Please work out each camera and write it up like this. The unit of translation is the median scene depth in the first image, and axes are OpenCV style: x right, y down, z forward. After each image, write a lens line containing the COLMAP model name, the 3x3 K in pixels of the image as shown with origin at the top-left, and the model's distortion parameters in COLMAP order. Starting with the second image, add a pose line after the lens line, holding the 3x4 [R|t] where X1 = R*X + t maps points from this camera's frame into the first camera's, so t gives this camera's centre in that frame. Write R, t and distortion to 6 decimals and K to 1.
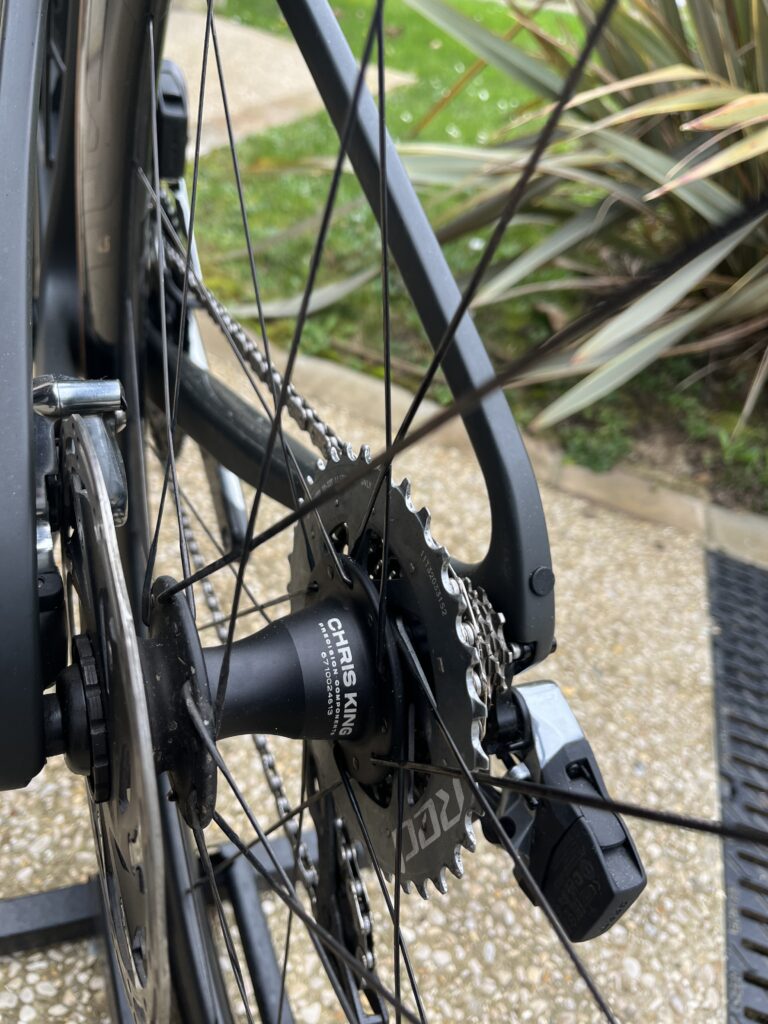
lens RADIAL K [[804.9, 0, 384.6], [0, 804.9, 514.3], [0, 0, 1]] dist [0.048357, -0.079299]
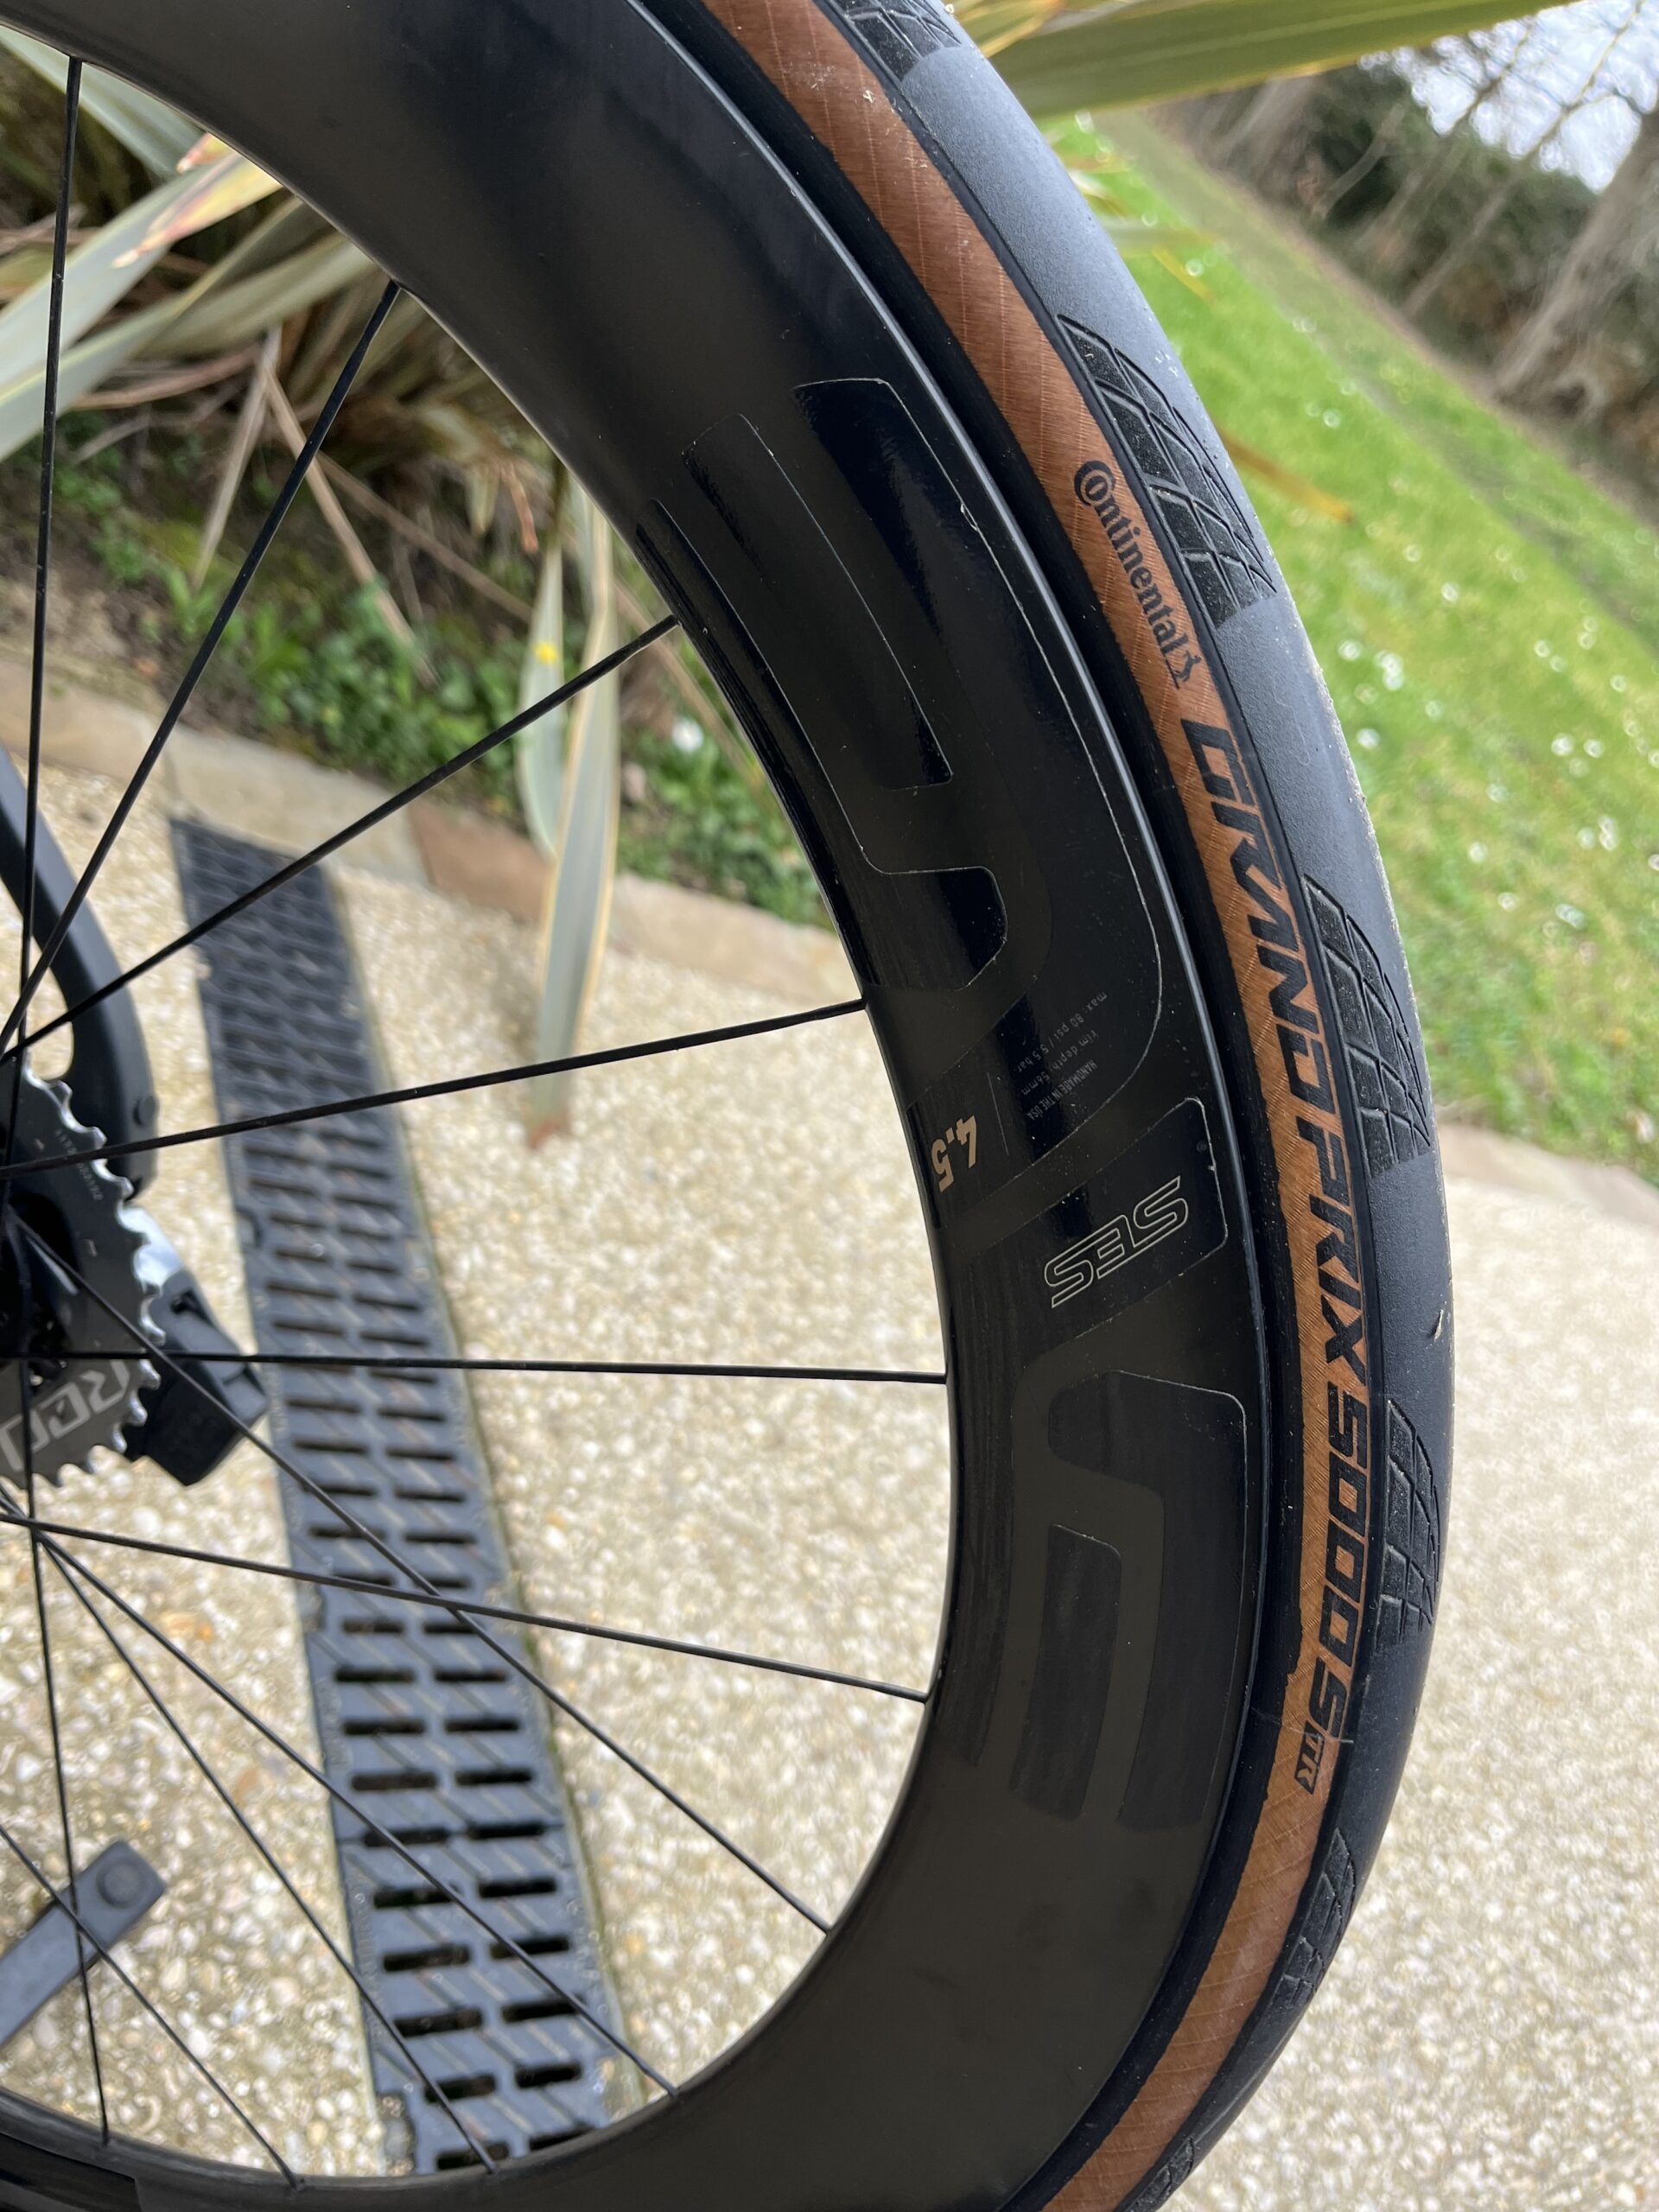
lens RADIAL K [[1738.7, 0, 825.2], [0, 1738.7, 1105.2], [0, 0, 1]] dist [0.048357, -0.079299]
pose [[0.714932, -0.149390, 0.683048, -0.141673], [-0.049874, 0.963524, 0.262935, -0.113430], [-0.697413, -0.222047, 0.681403, -0.191312]]
